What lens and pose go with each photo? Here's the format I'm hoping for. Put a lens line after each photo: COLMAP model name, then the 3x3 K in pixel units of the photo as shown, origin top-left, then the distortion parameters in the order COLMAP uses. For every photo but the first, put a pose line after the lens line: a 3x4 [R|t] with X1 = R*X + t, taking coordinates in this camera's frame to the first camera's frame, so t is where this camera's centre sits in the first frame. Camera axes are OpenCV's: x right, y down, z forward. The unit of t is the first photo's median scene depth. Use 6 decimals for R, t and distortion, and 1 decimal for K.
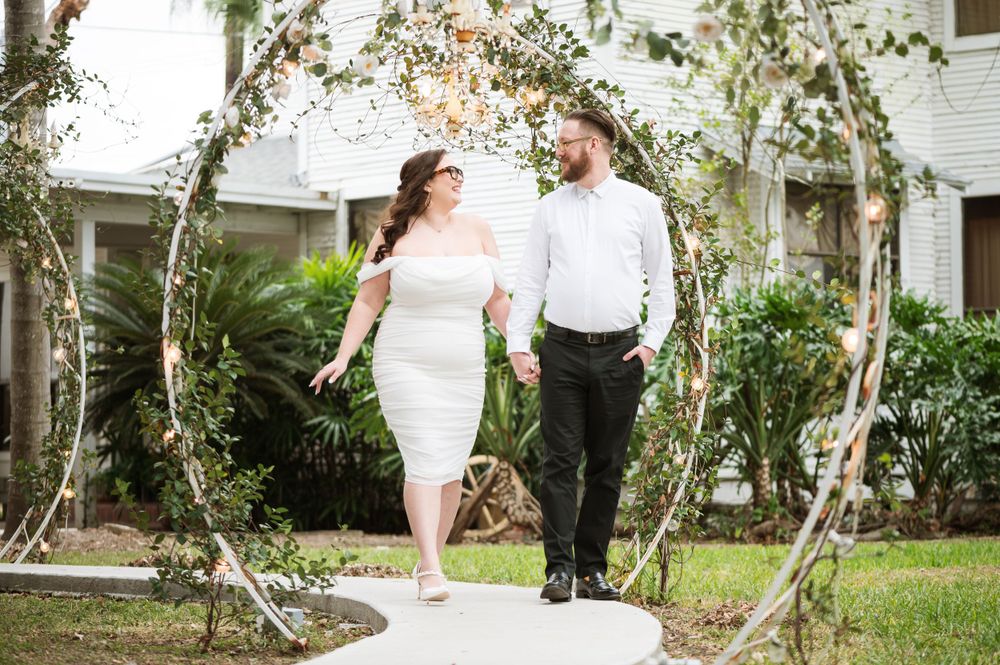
lens RADIAL K [[3358.6, 0, 500.0], [0, 3358.6, 332.5], [0, 0, 1]] dist [0.003798, -0.976005]
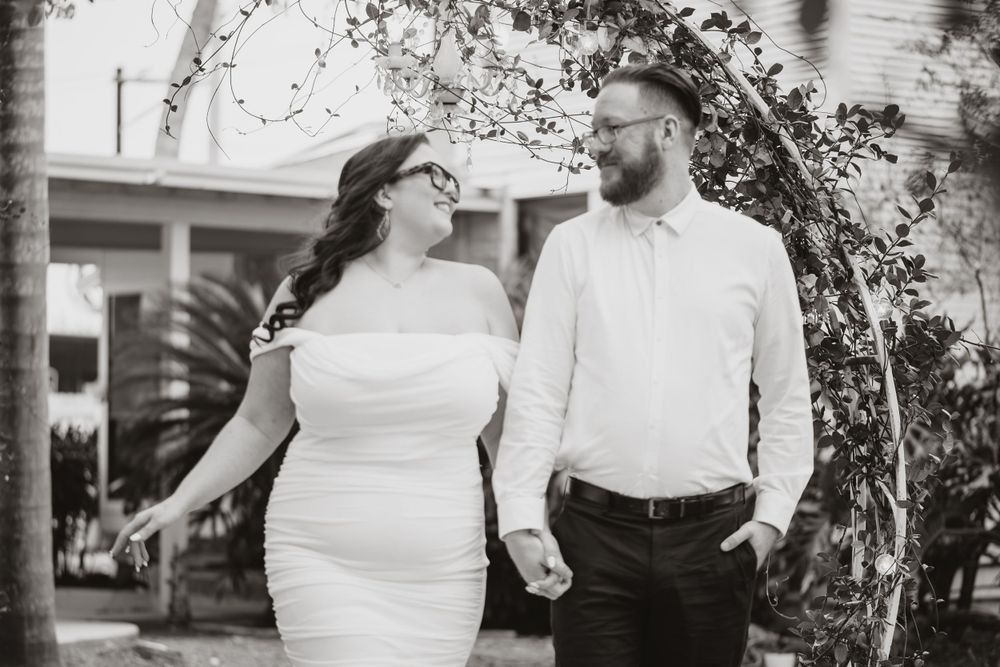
lens RADIAL K [[3358.6, 0, 500.0], [0, 3358.6, 333.5], [0, 0, 1]] dist [0.003798, -0.976005]
pose [[0.996059, 0.007884, -0.088341, 0.044030], [-0.007441, 0.999958, 0.005337, -0.024932], [0.088379, -0.004659, 0.996076, 0.445827]]
